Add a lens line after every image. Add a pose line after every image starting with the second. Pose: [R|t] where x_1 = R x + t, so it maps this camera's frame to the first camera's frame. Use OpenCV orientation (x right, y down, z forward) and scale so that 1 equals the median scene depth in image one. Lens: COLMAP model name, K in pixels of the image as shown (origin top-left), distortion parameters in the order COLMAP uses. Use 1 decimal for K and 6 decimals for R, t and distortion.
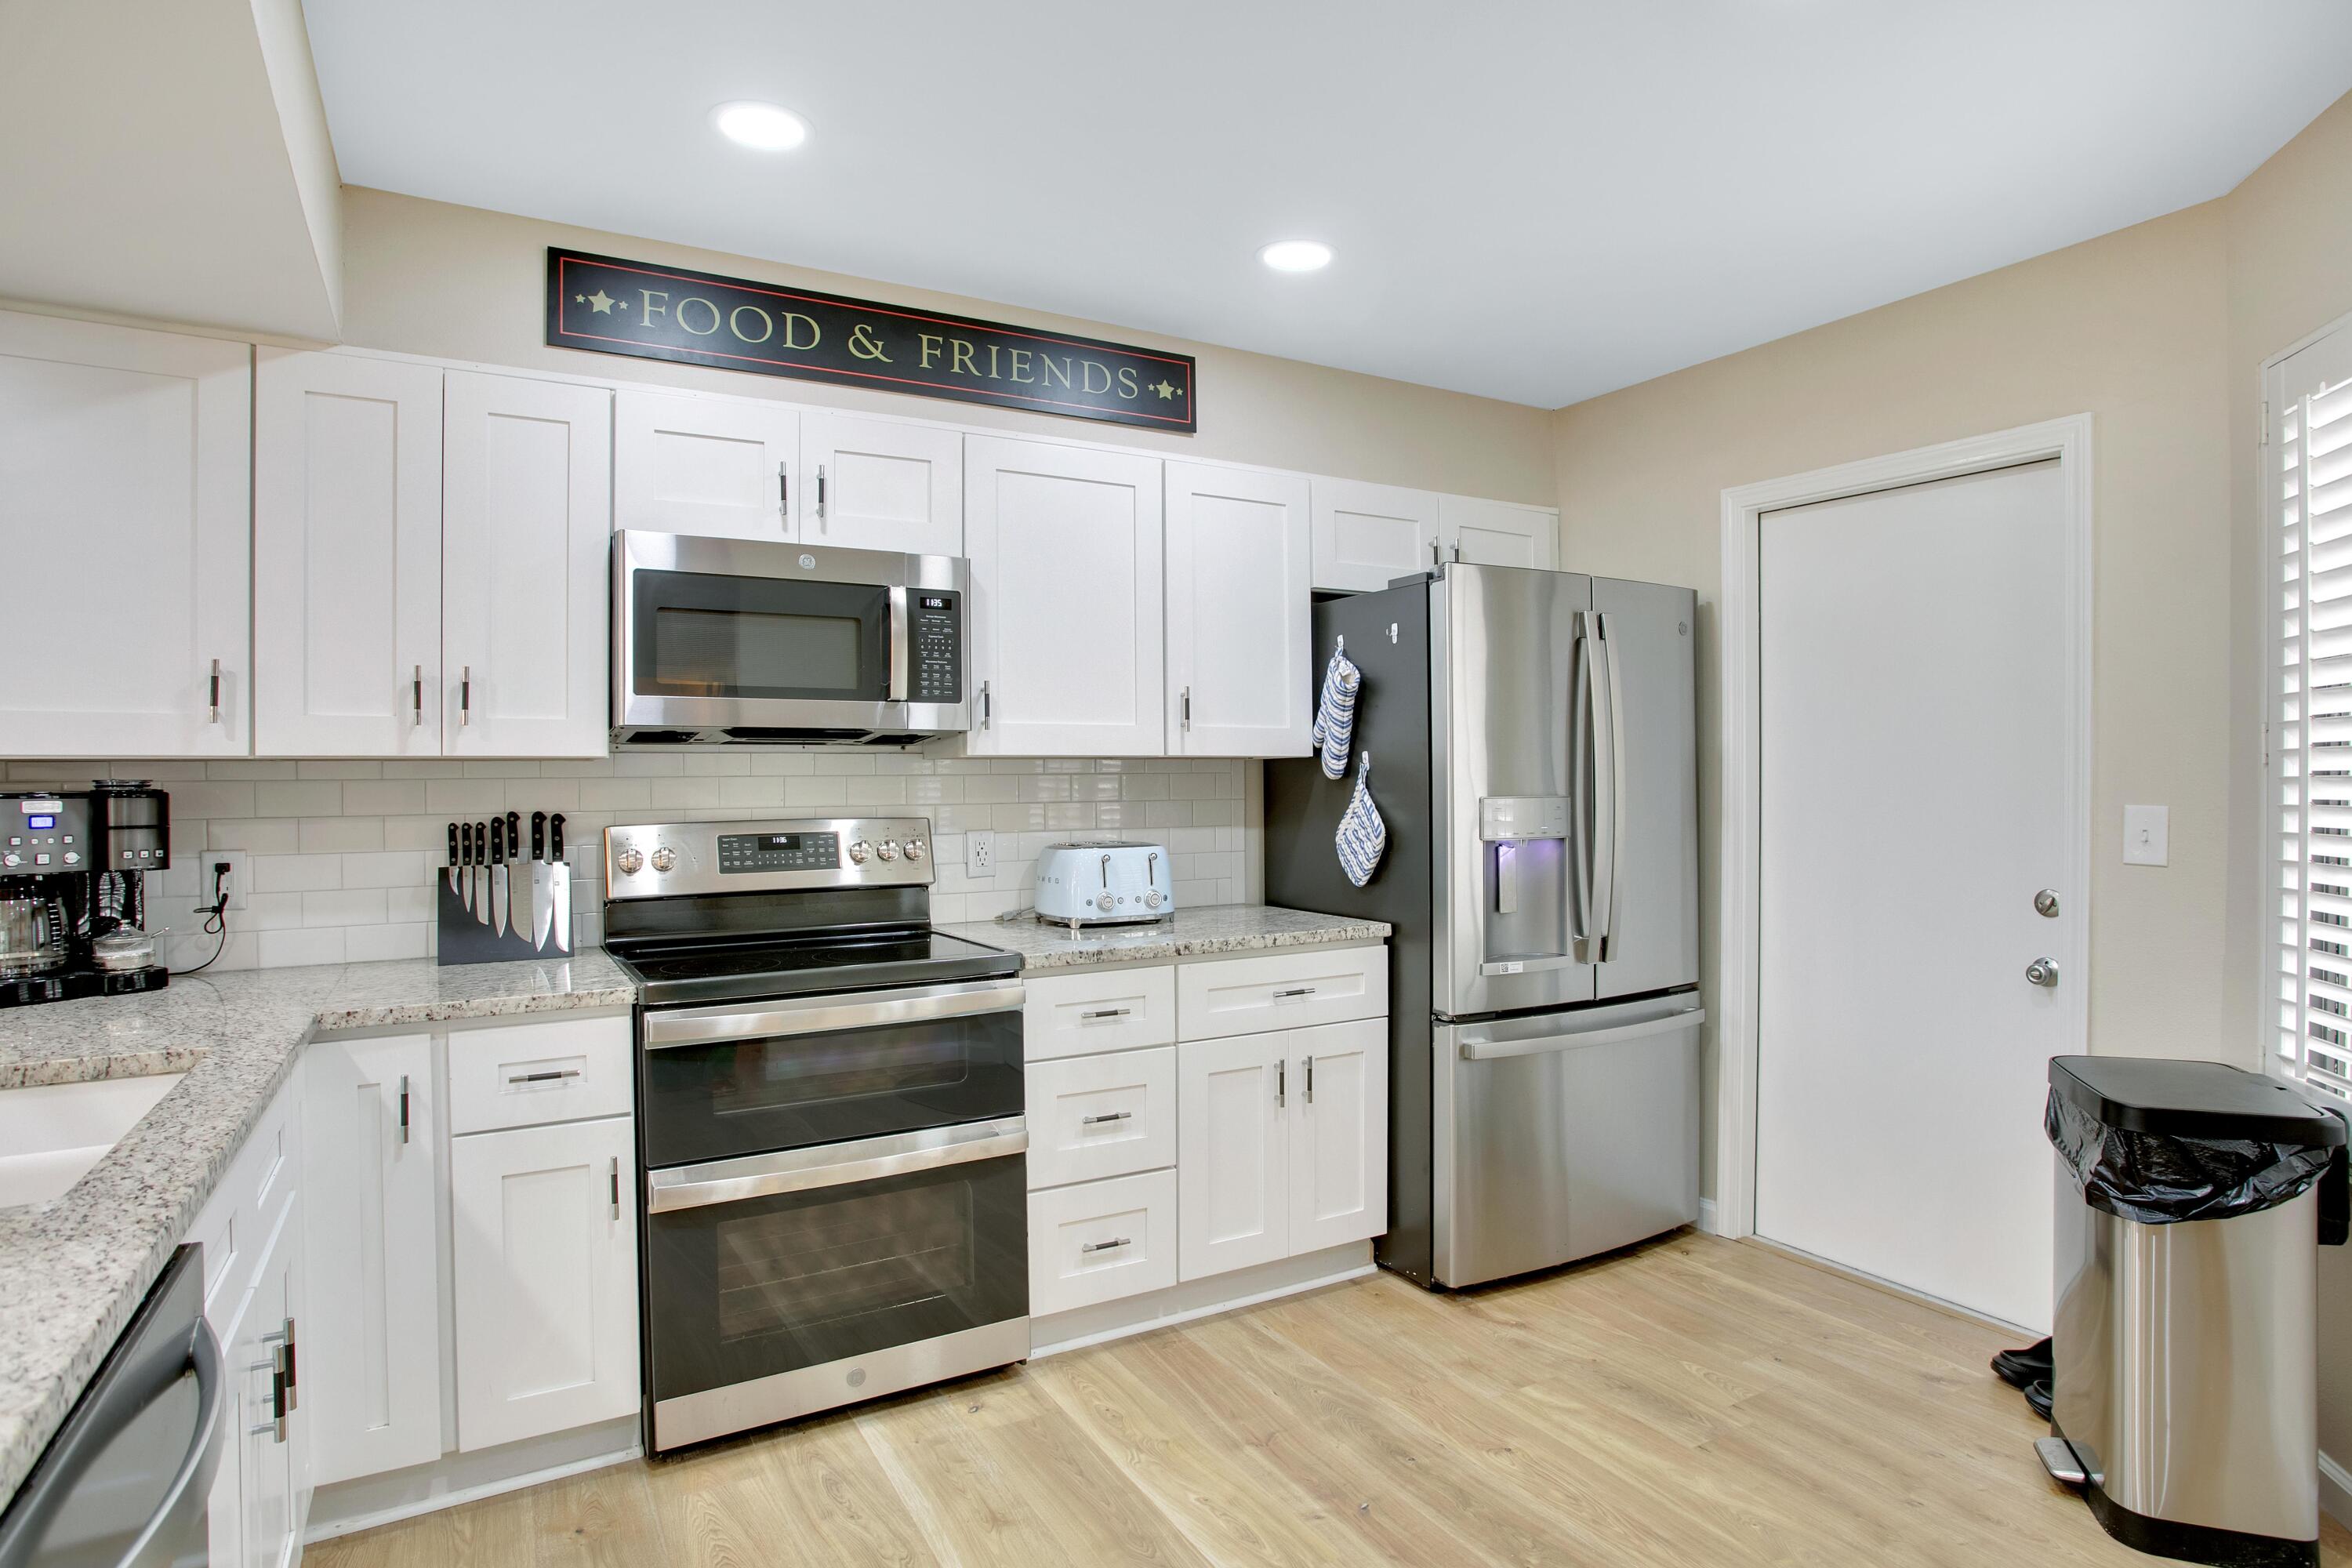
lens RADIAL K [[1247.7, 0, 1218.2], [0, 1247.7, 782.0], [0, 0, 1]] dist [-0.091753, 0.051401]
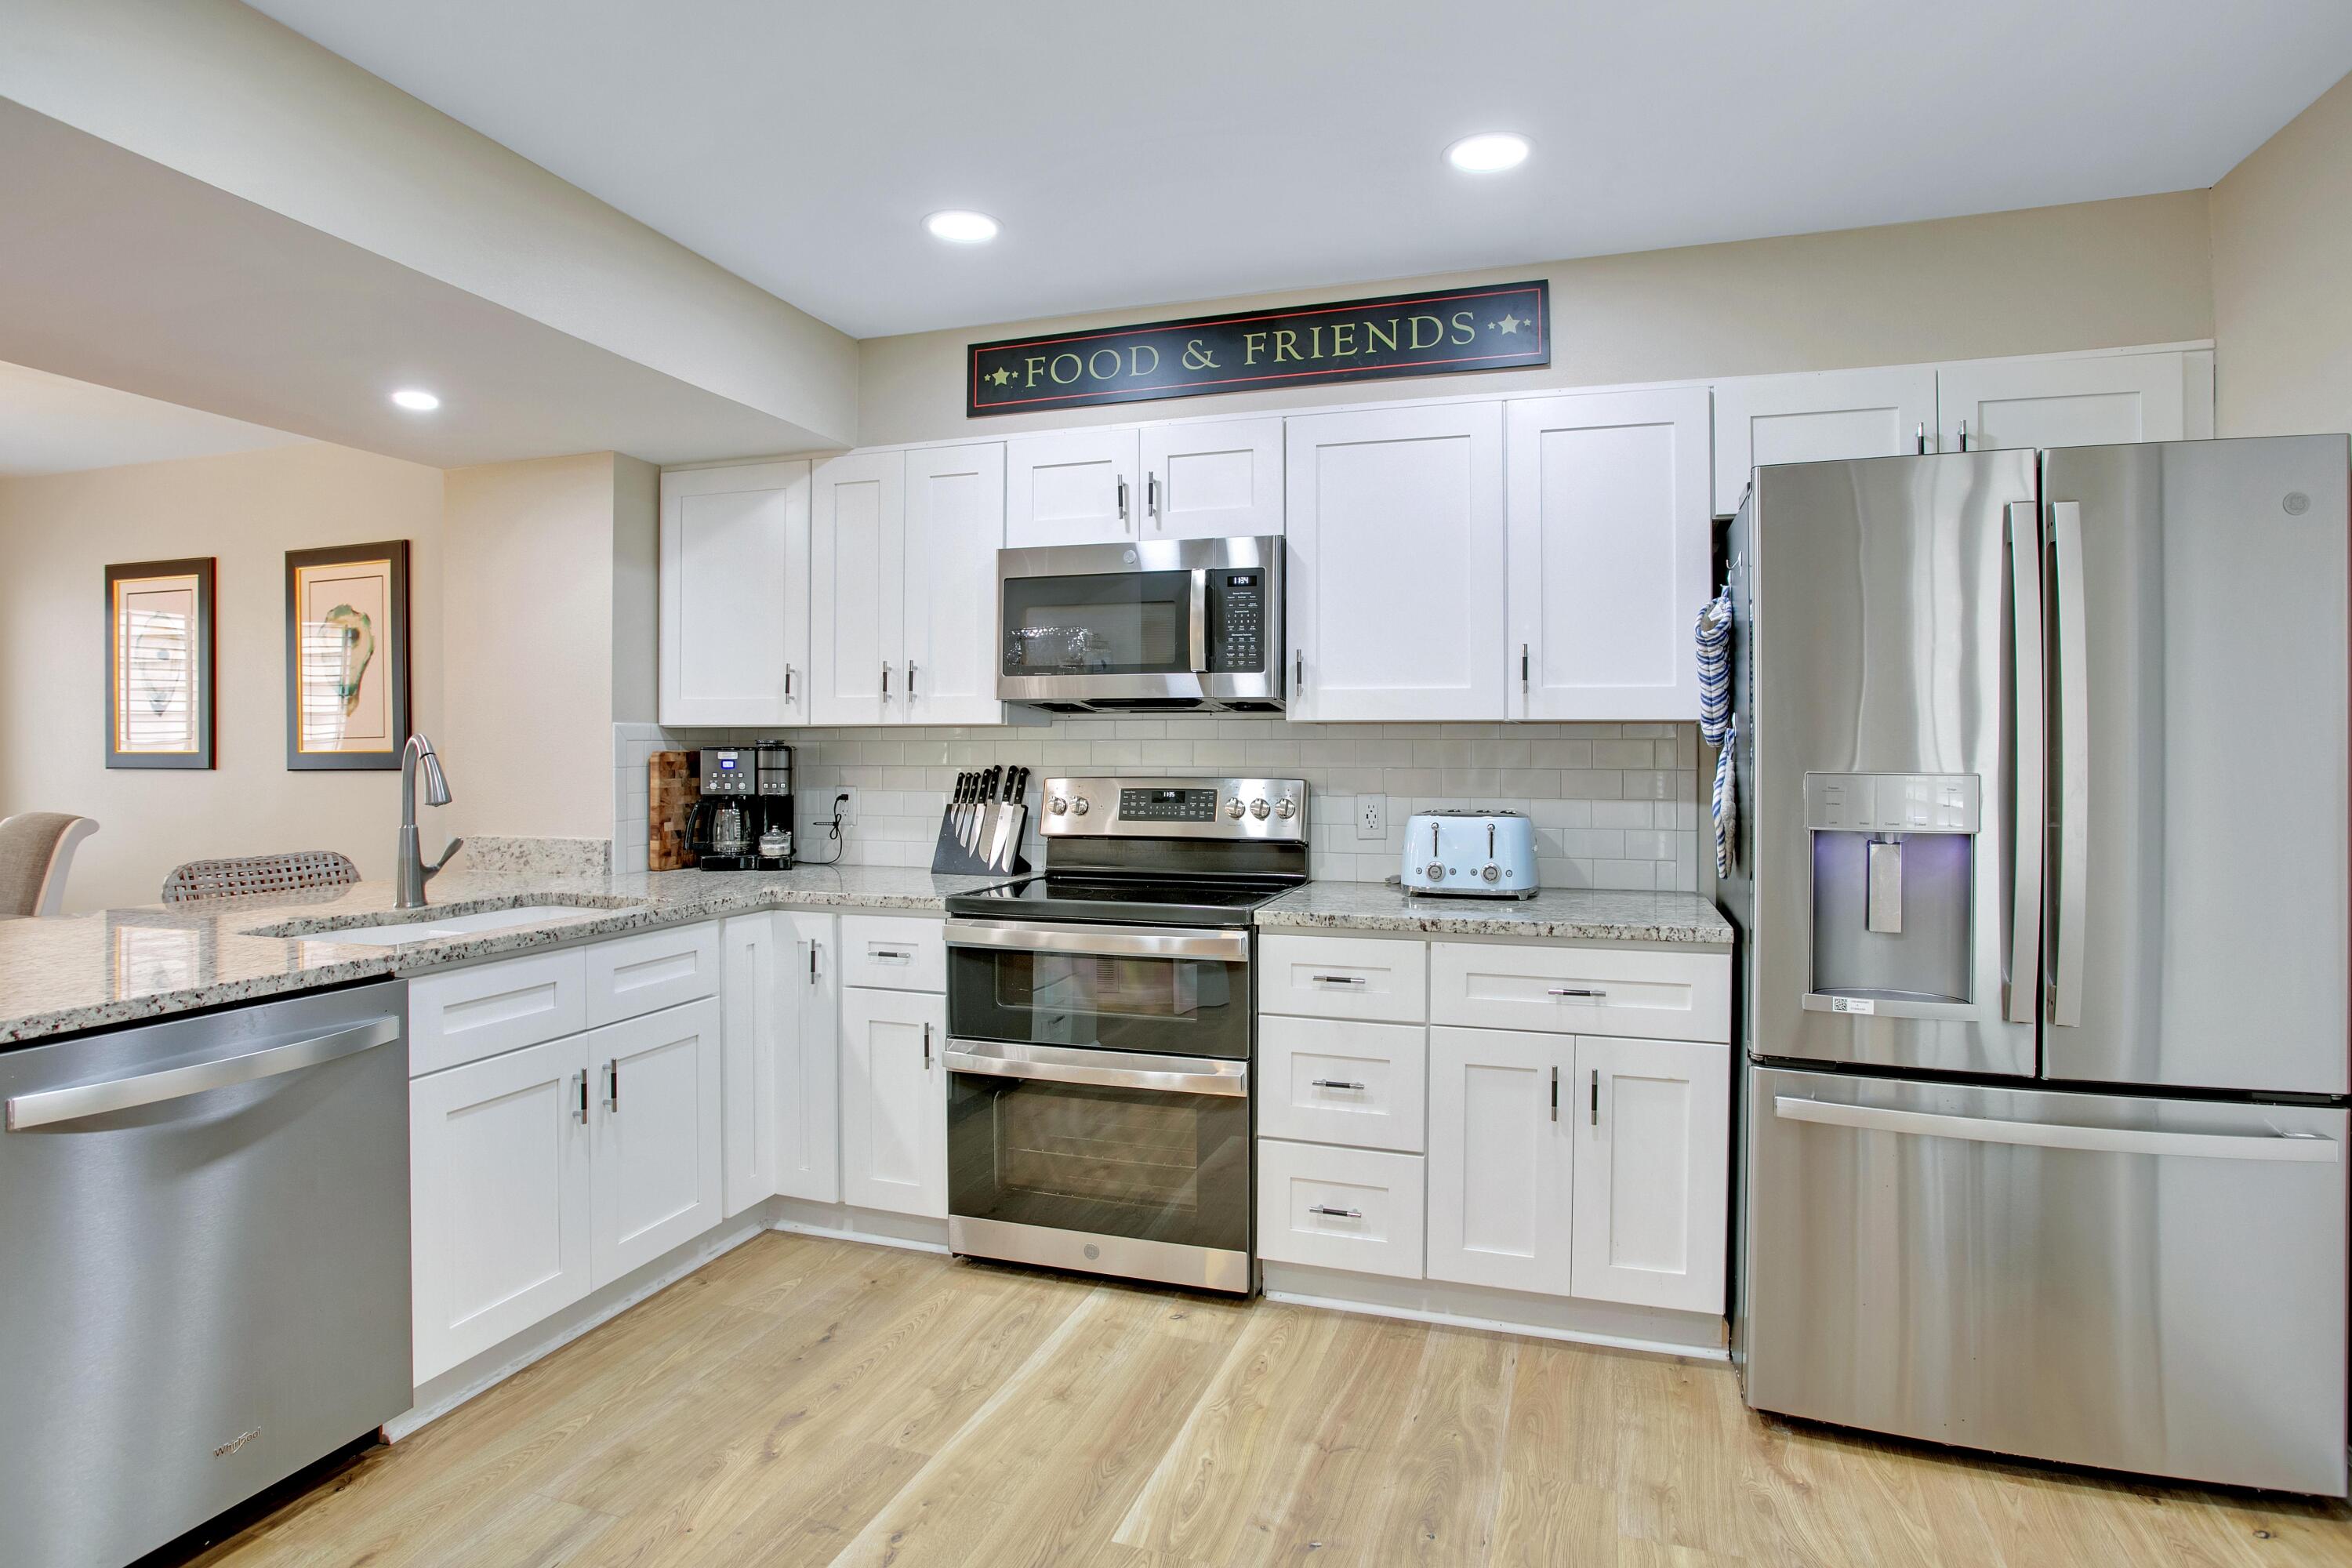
lens RADIAL K [[1231.4, 0, 1211.3], [0, 1231.4, 748.8], [0, 0, 1]] dist [-0.088296, 0.049289]
pose [[0.664036, 0.008842, -0.747649, 0.564537], [-0.008594, 0.999954, 0.004193, -0.001494], [0.747652, 0.003642, 0.664081, 0.266893]]
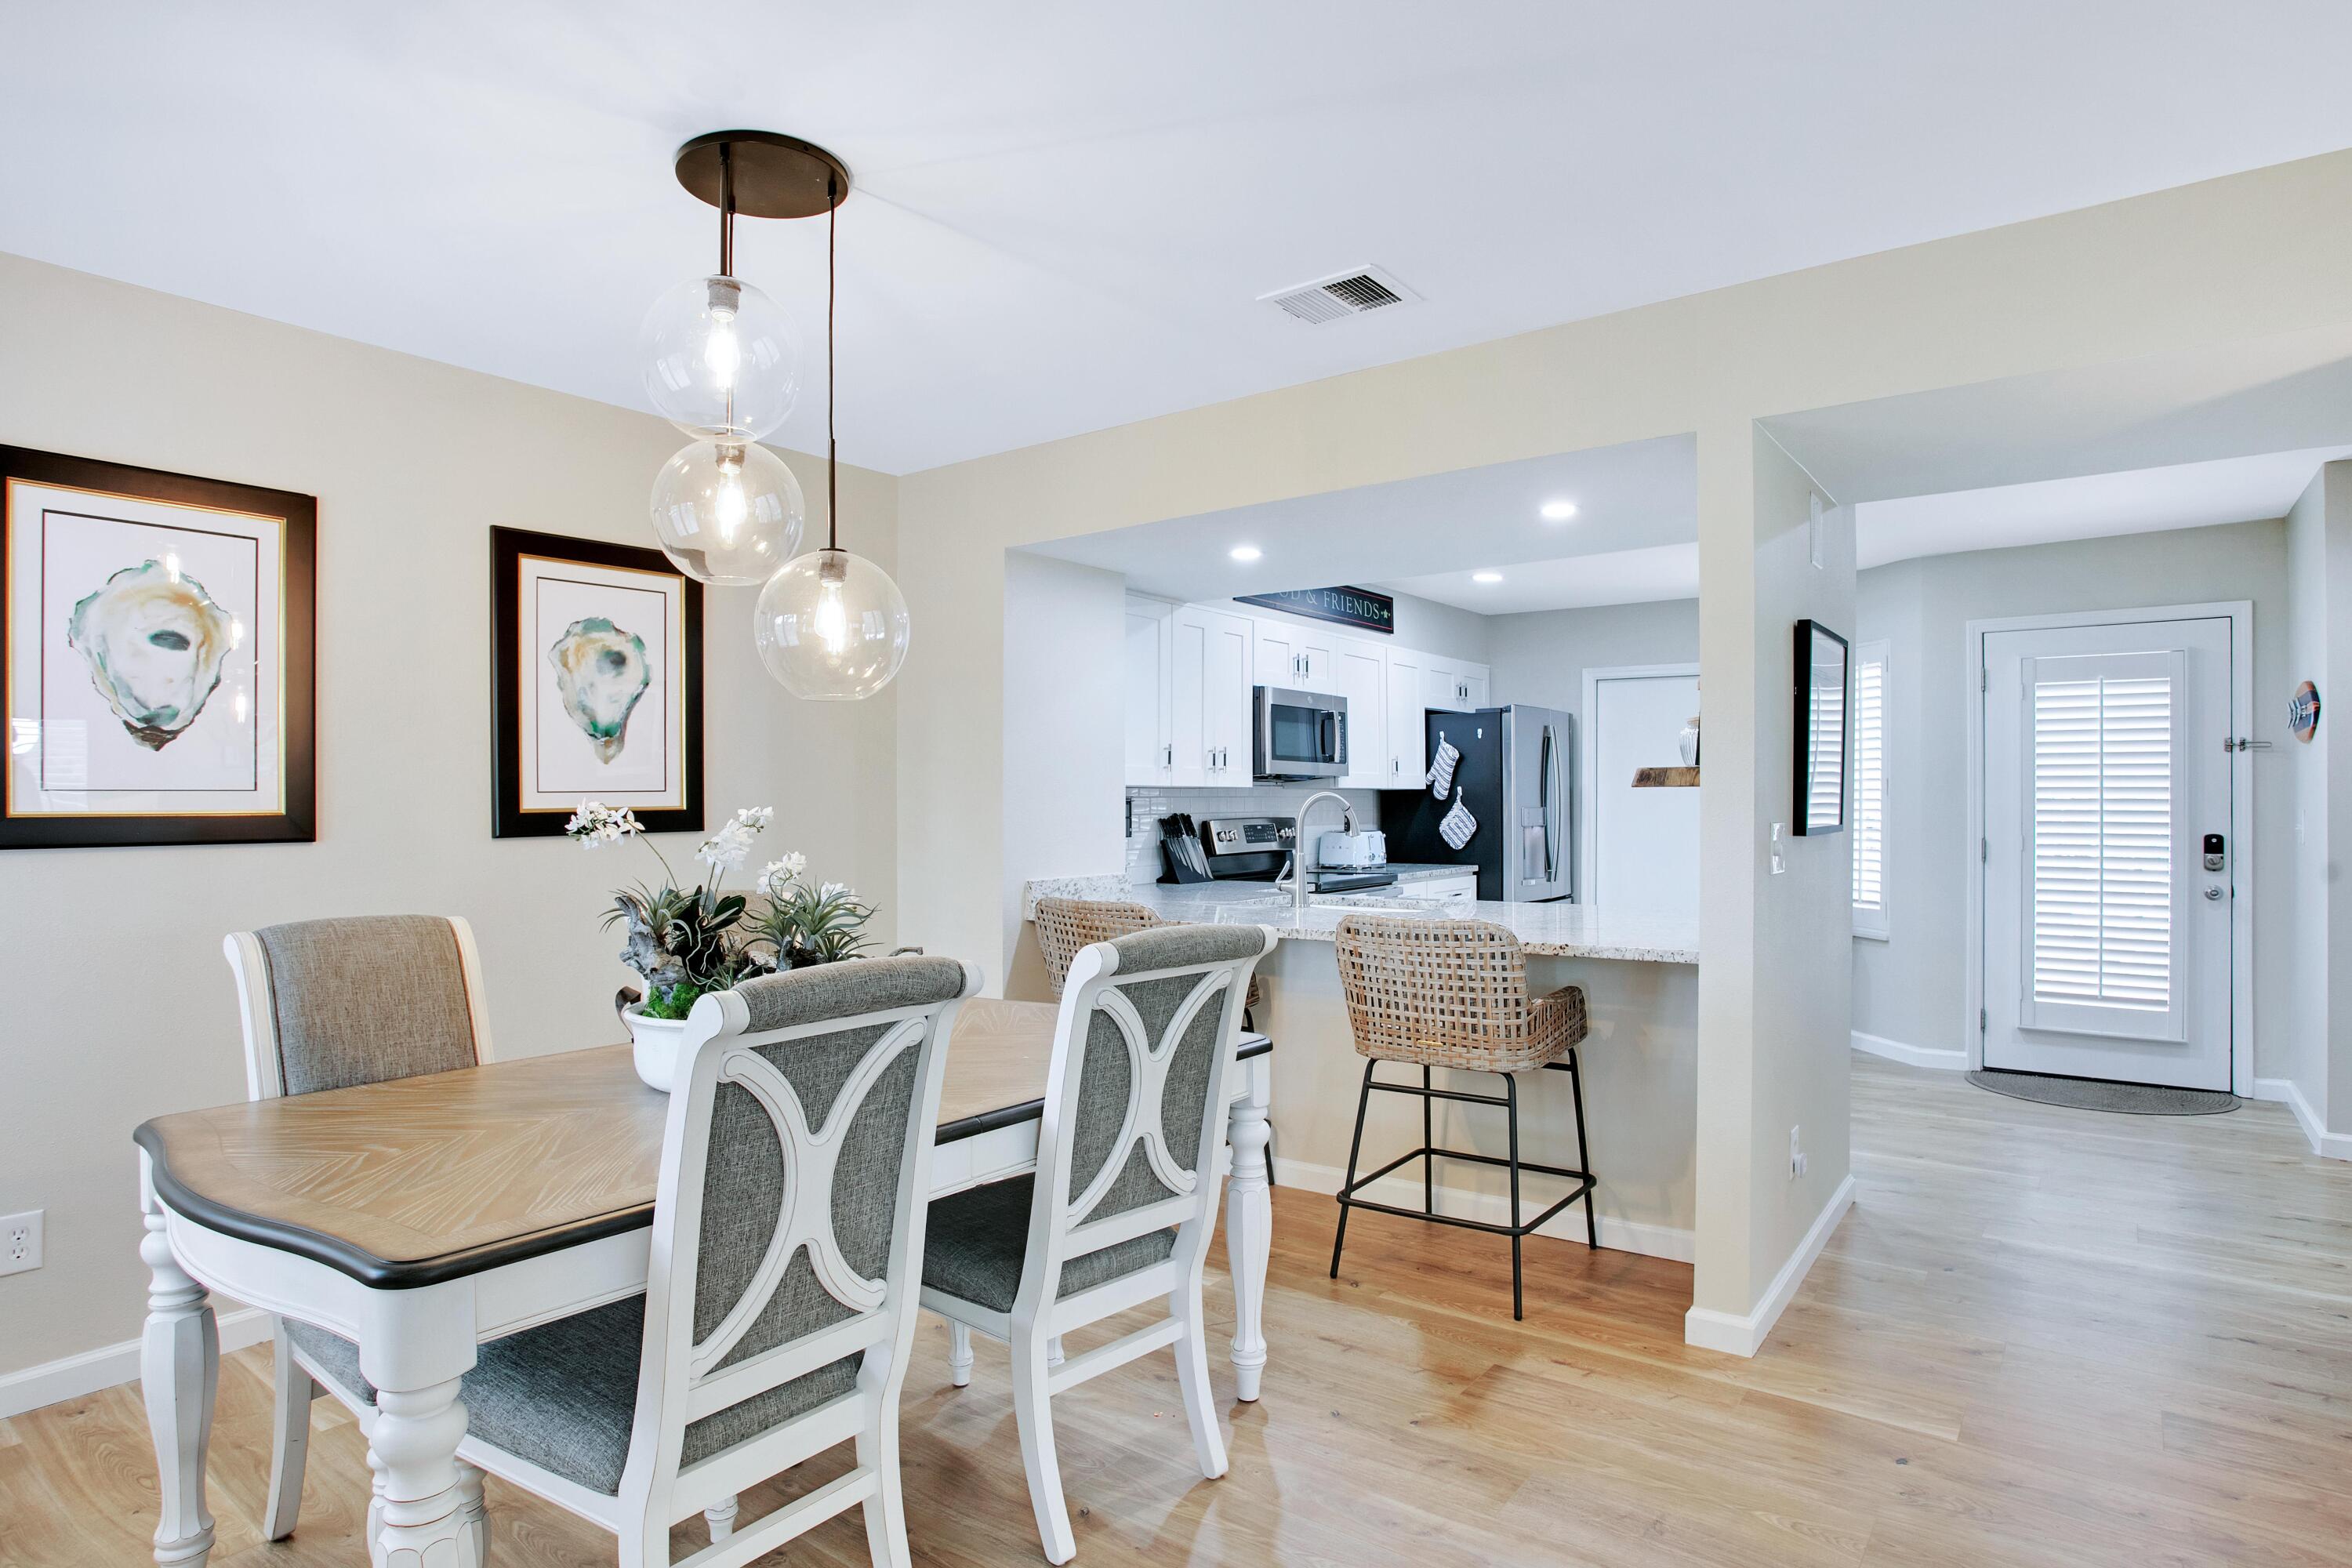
lens RADIAL K [[1247.7, 0, 1218.2], [0, 1247.7, 782.0], [0, 0, 1]] dist [-0.091753, 0.051401]
pose [[0.917470, 0.010896, 0.397657, -1.310427], [-0.002783, 0.999776, -0.020975, 0.015386], [-0.397796, 0.018137, 0.917295, -0.943006]]
